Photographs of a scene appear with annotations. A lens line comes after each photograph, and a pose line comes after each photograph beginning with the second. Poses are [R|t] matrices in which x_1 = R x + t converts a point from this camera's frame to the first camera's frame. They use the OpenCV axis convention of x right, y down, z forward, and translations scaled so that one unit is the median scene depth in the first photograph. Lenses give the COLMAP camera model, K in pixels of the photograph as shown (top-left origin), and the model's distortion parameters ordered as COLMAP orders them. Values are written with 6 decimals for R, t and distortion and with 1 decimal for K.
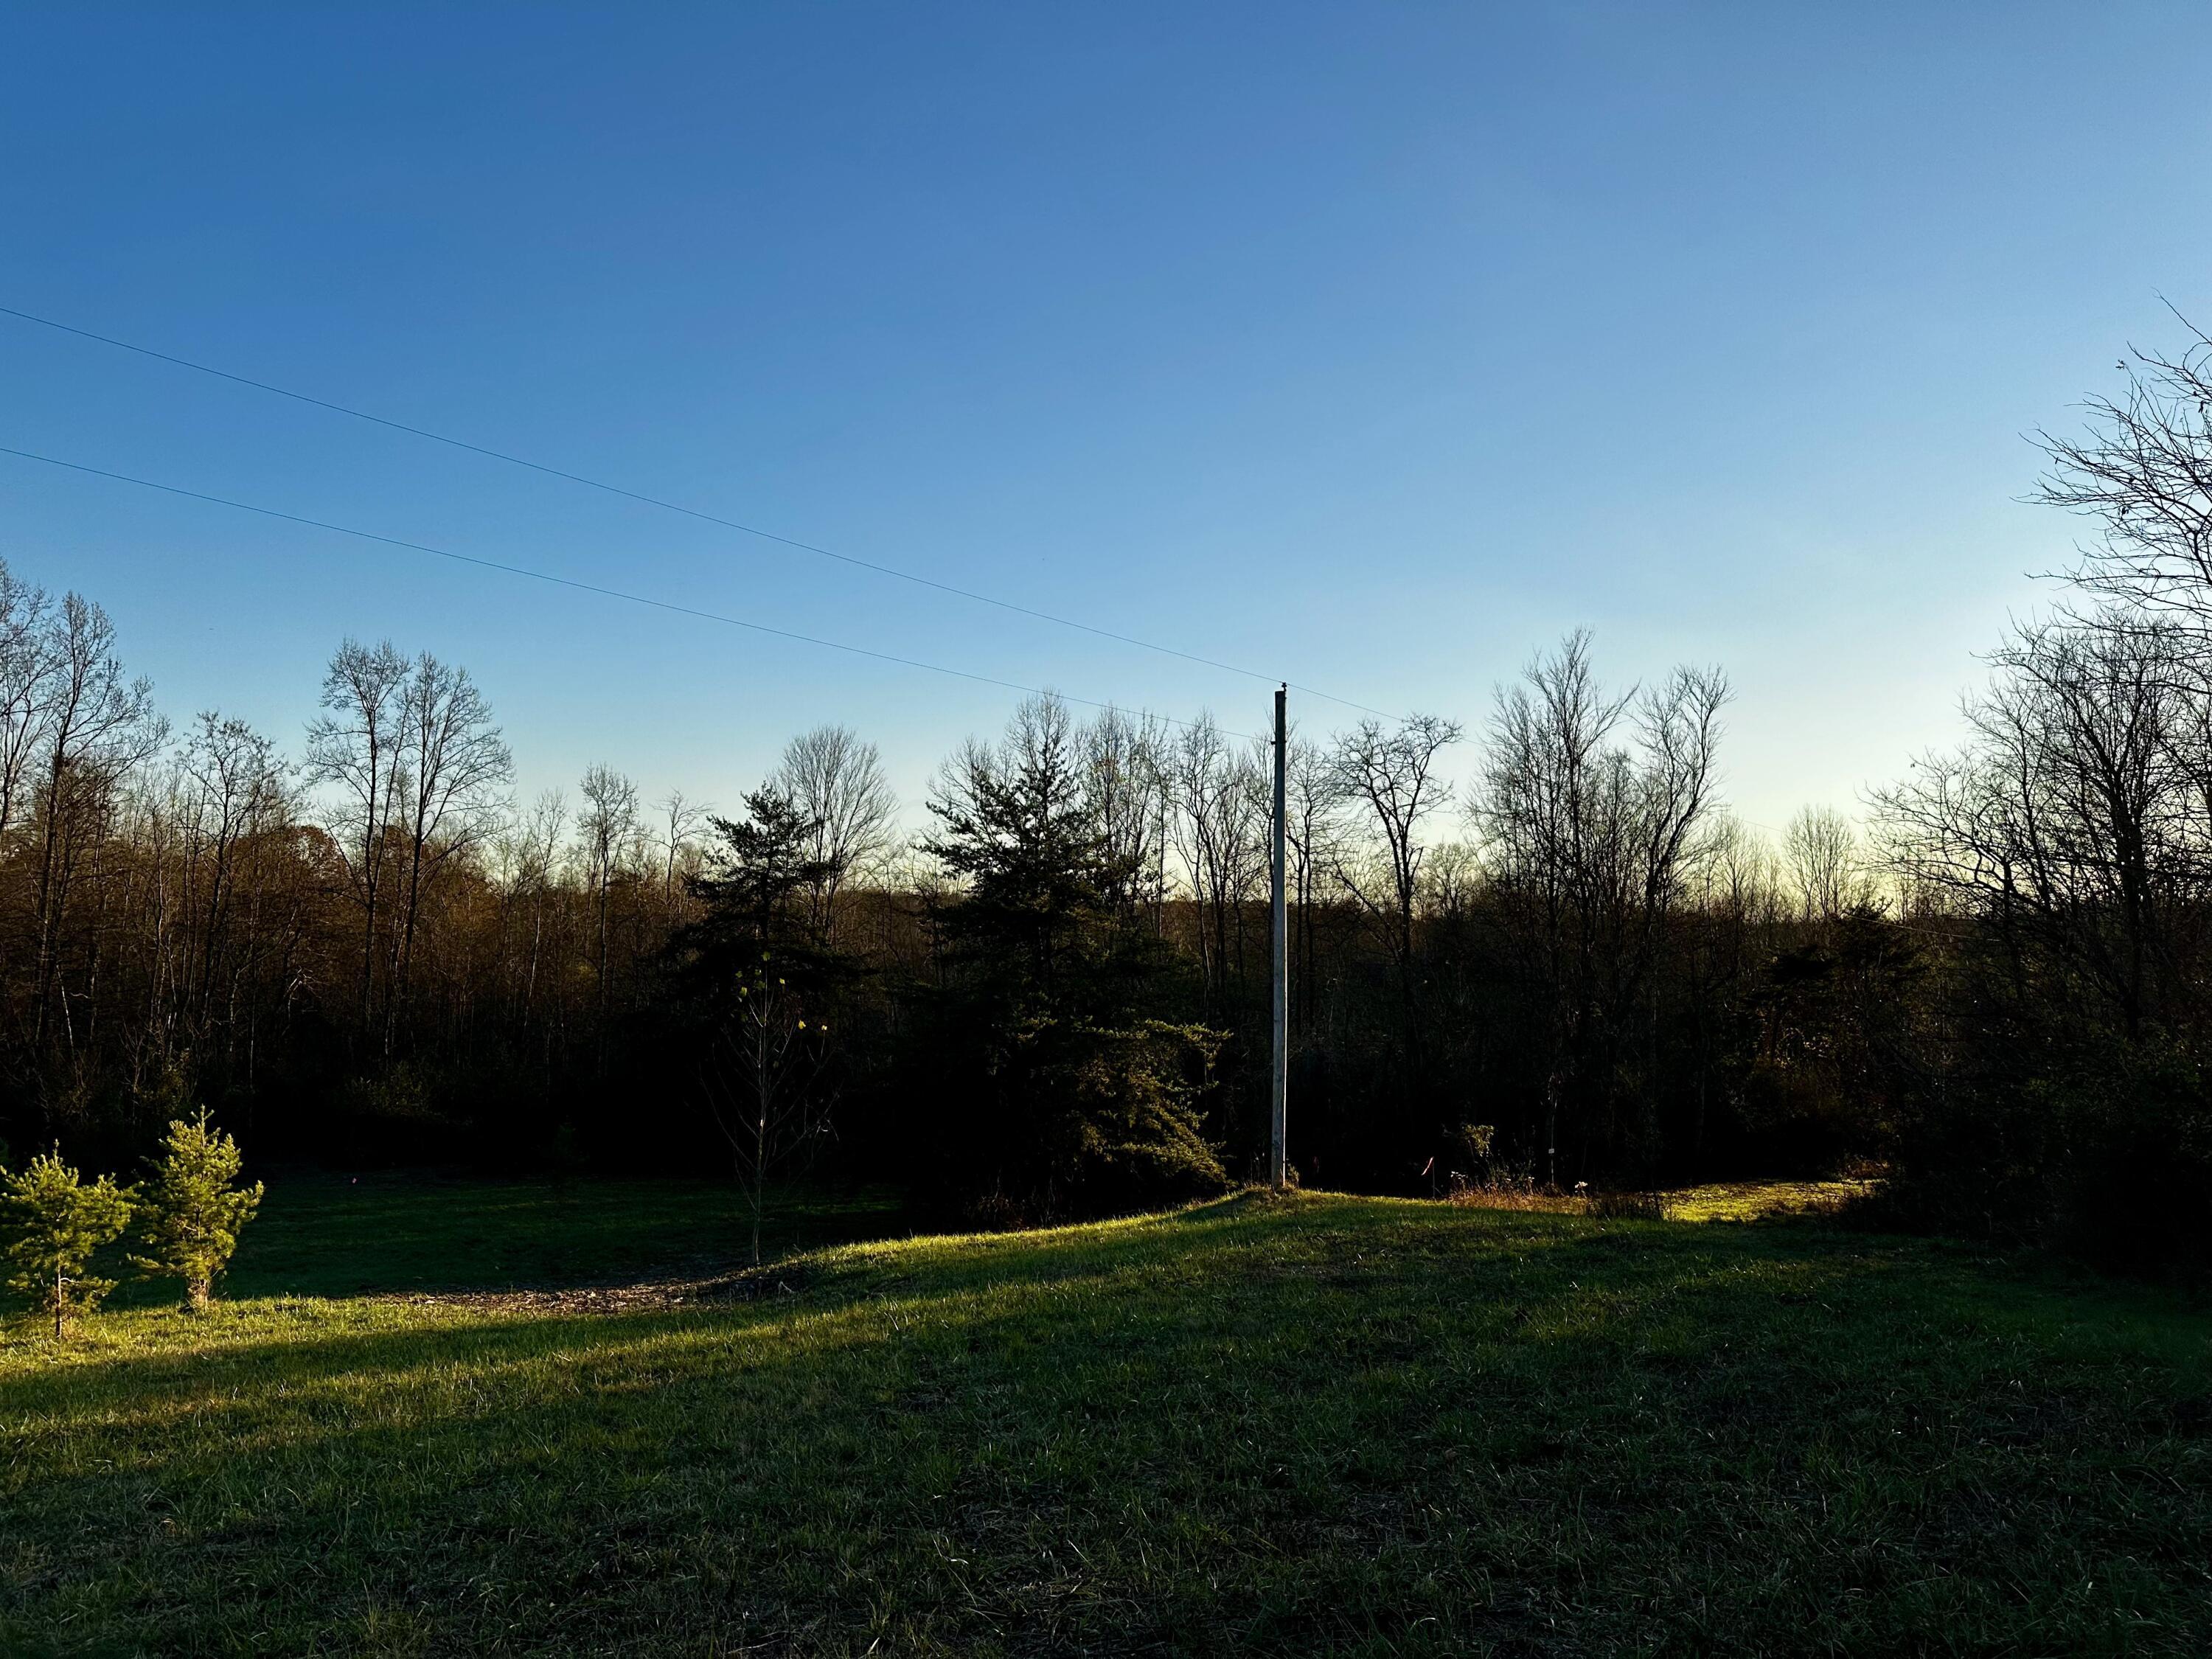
lens RADIAL K [[1635.5, 0, 1070.5], [0, 1635.5, 826.3], [0, 0, 1]] dist [0.180638, -0.180053]
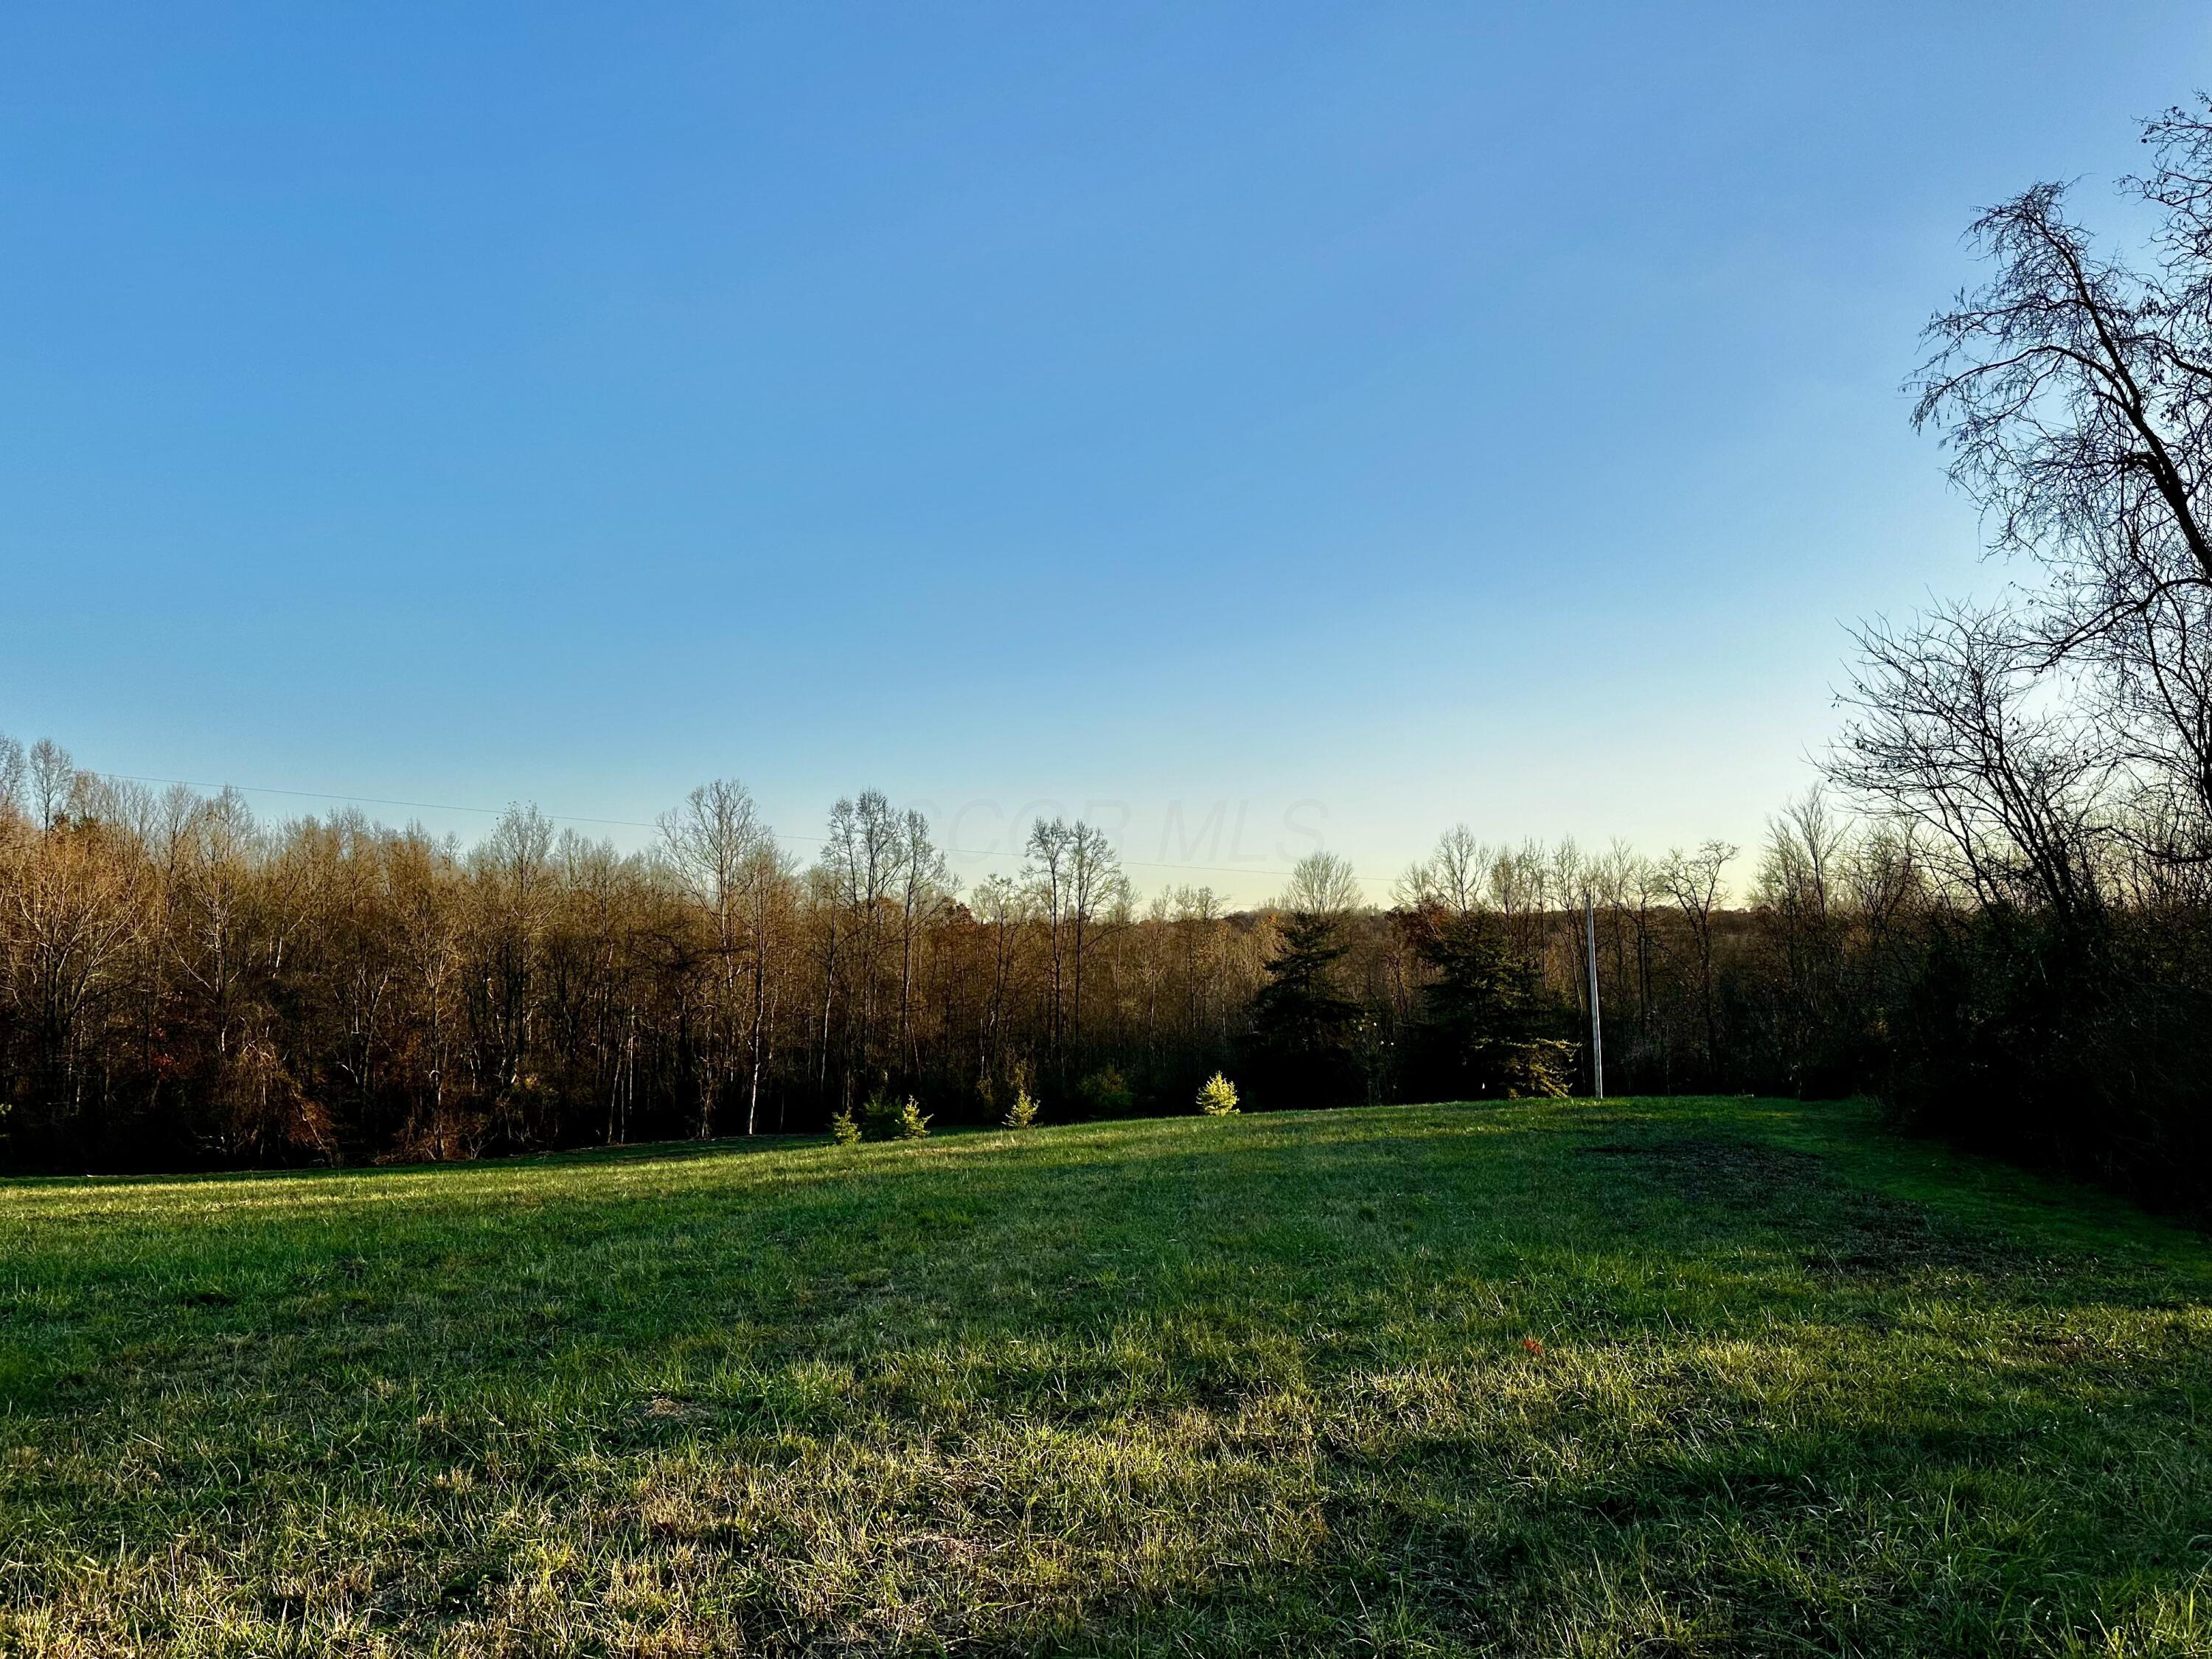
lens RADIAL K [[1635.5, 0, 1070.5], [0, 1635.5, 826.3], [0, 0, 1]] dist [0.180638, -0.180053]
pose [[0.973708, -0.047501, -0.222791, -0.012888], [0.045715, 0.998868, -0.013171, -0.040401], [0.223165, 0.002640, 0.974777, -0.318745]]
